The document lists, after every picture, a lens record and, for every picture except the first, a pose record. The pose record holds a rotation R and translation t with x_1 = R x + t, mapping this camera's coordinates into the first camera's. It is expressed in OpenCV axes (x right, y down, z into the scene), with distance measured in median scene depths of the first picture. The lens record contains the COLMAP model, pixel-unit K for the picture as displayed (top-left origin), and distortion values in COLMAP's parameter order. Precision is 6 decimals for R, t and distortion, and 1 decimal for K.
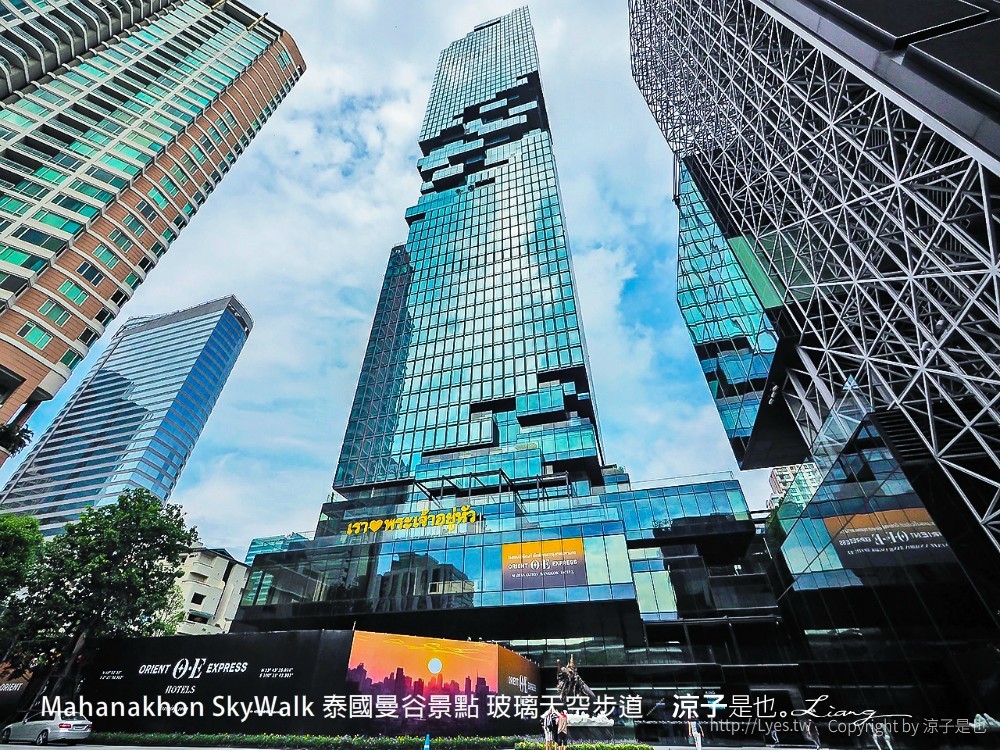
lens RADIAL K [[423.2, 0, 498.1], [0, 423.2, 379.1], [0, 0, 1]] dist [-0.001932, 0.000423]
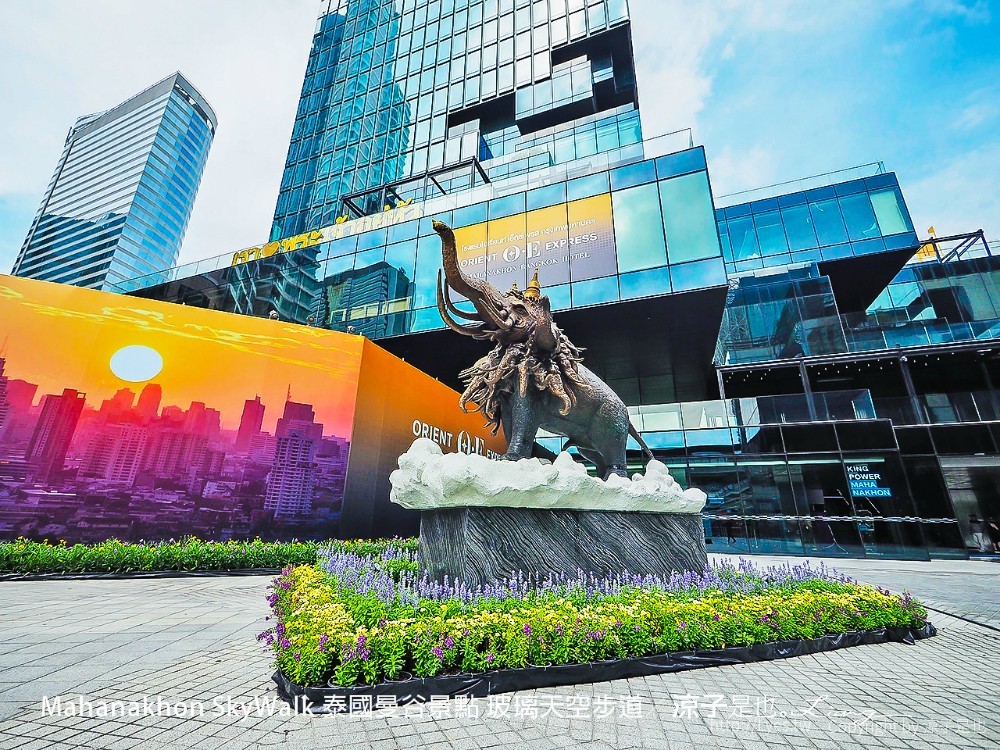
lens RADIAL K [[423.2, 0, 502.0], [0, 423.2, 370.7], [0, 0, 1]] dist [-0.001932, 0.000423]
pose [[0.997092, -0.014733, -0.074769, 0.062134], [0.038516, 0.944026, 0.327614, 0.225485], [0.065757, -0.329541, 0.941848, 0.270769]]
